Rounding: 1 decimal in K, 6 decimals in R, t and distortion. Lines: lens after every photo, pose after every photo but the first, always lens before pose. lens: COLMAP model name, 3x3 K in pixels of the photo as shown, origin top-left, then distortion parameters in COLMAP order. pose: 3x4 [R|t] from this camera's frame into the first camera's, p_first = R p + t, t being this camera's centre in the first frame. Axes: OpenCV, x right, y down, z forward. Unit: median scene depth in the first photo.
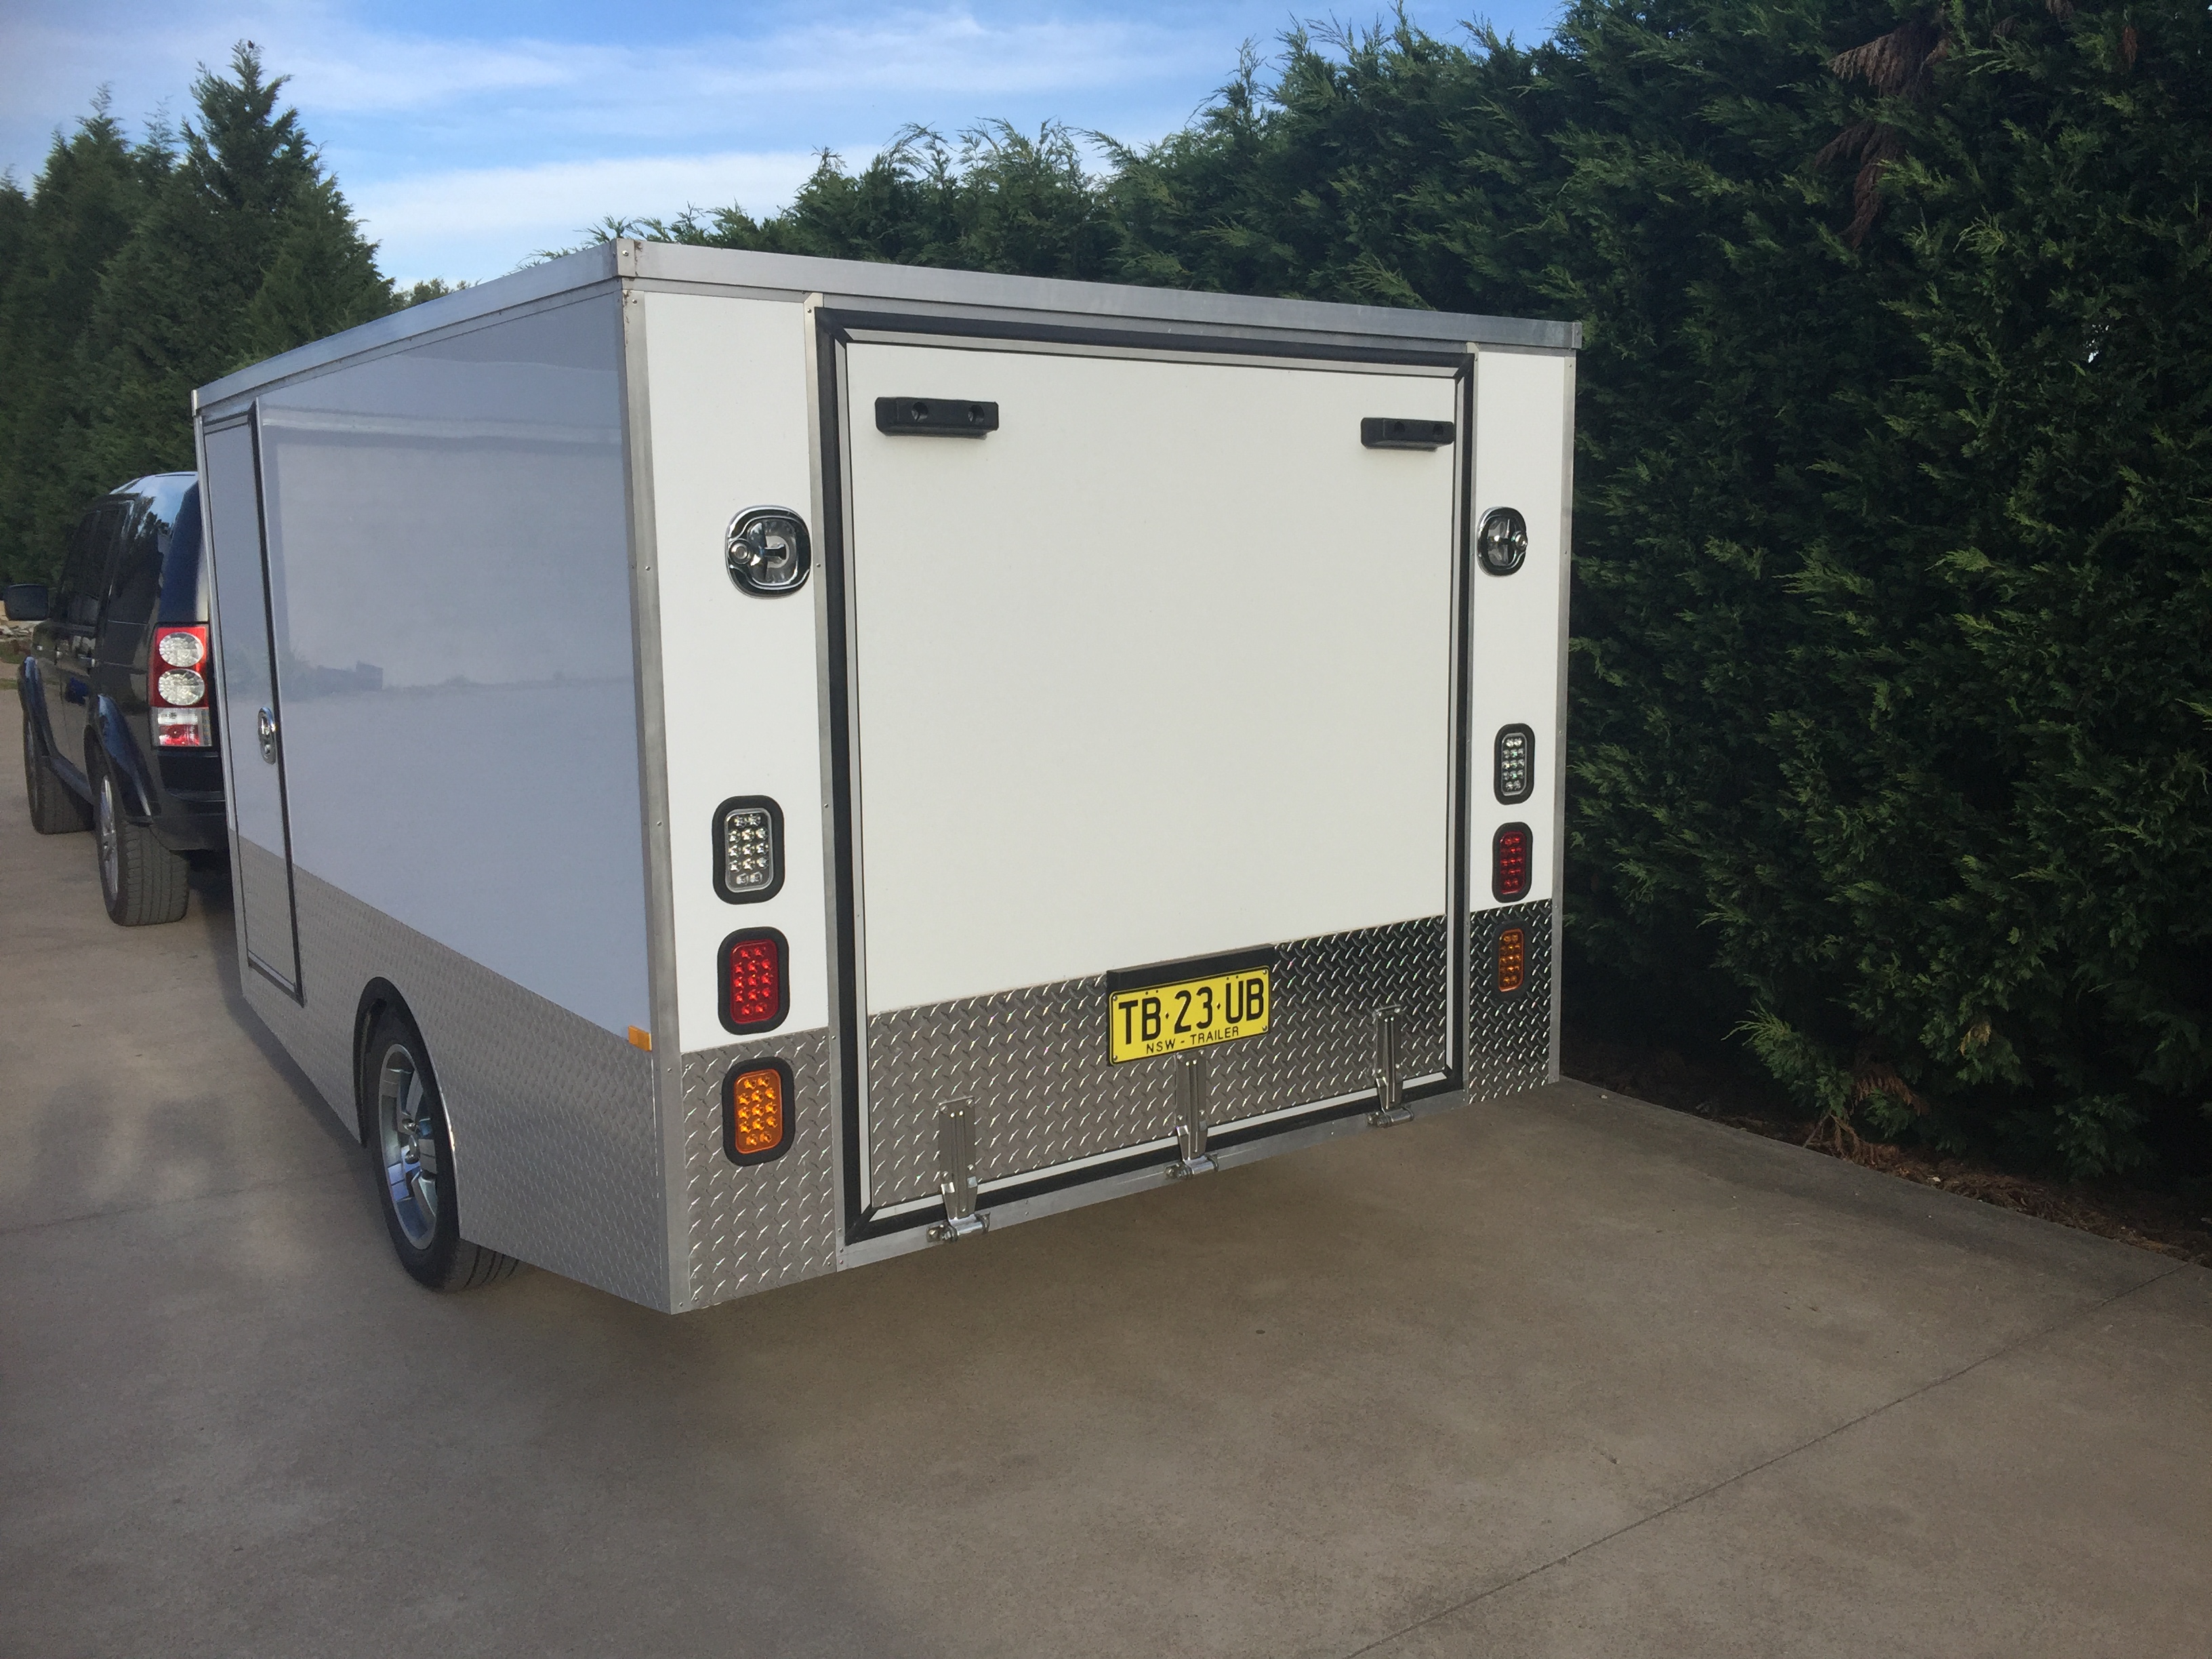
lens RADIAL K [[1900.4, 0, 1122.4], [0, 1900.4, 825.0], [0, 0, 1]] dist [0.078012, -0.128172]
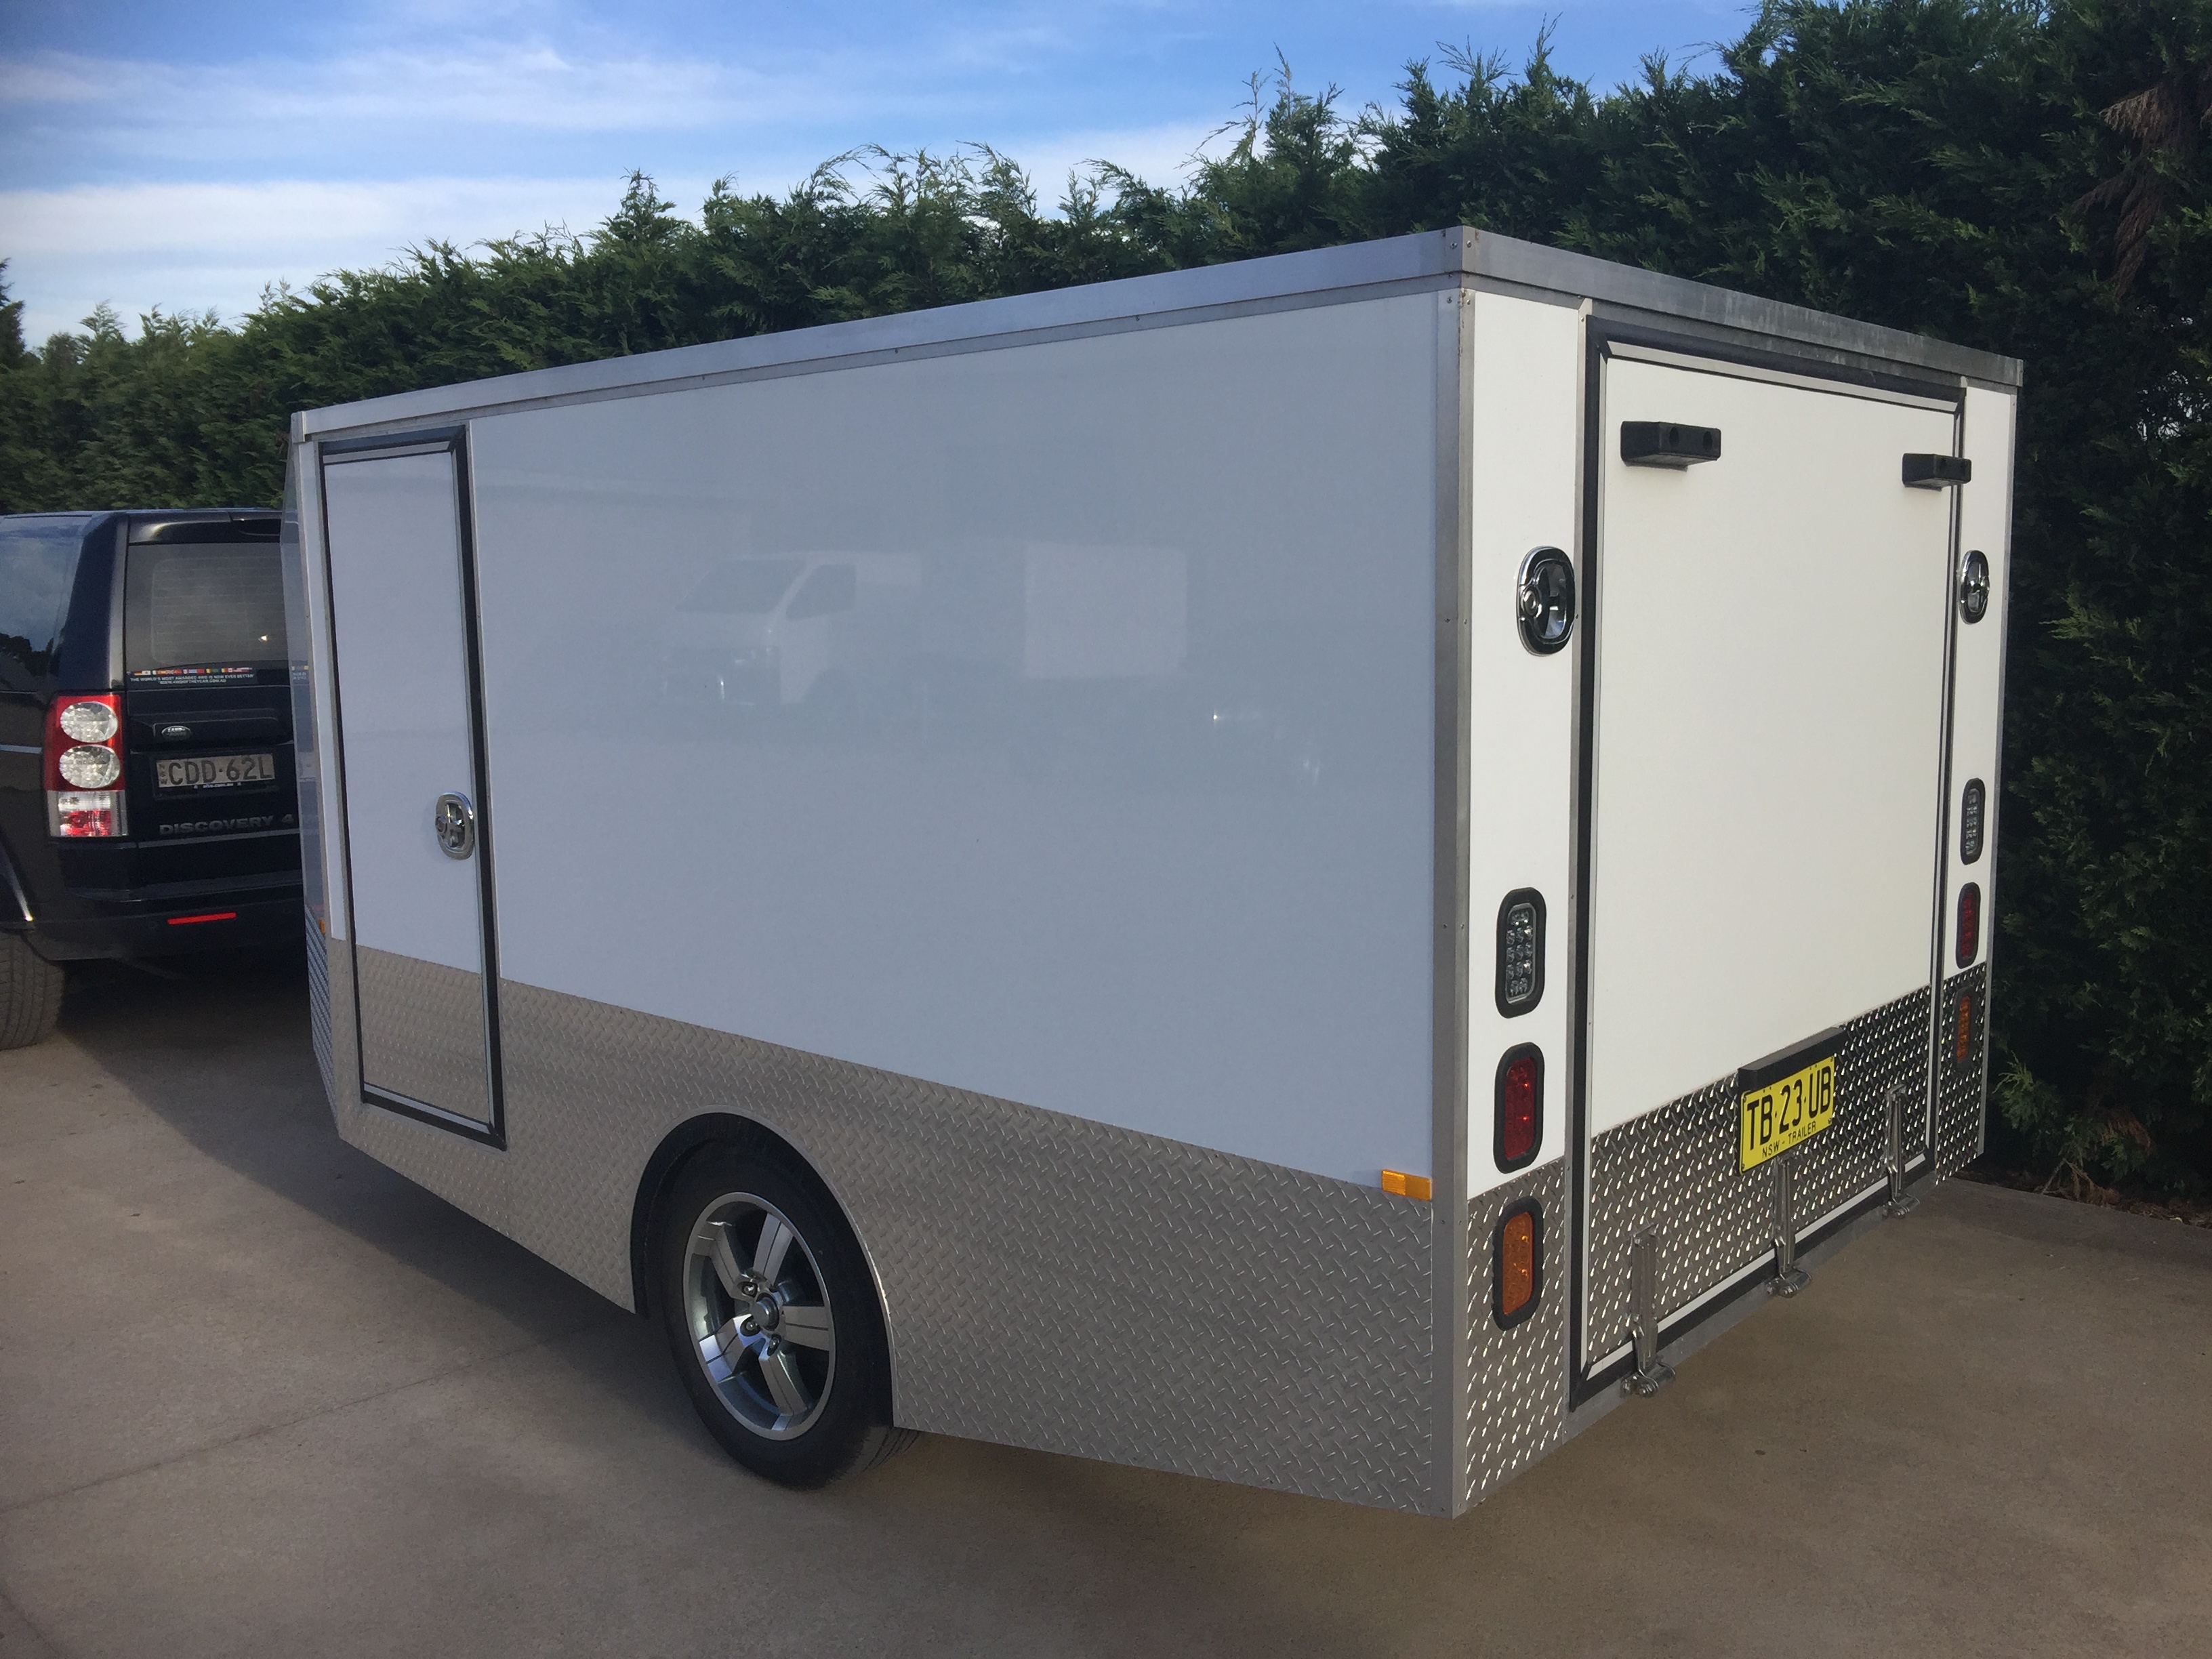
lens RADIAL K [[1900.4, 0, 1091.8], [0, 1900.4, 821.9], [0, 0, 1]] dist [0.078012, -0.128172]
pose [[0.977661, -0.027501, 0.208383, -0.357611], [0.033172, 0.999167, -0.023770, -0.019924], [-0.207555, 0.030151, 0.977759, 0.136867]]
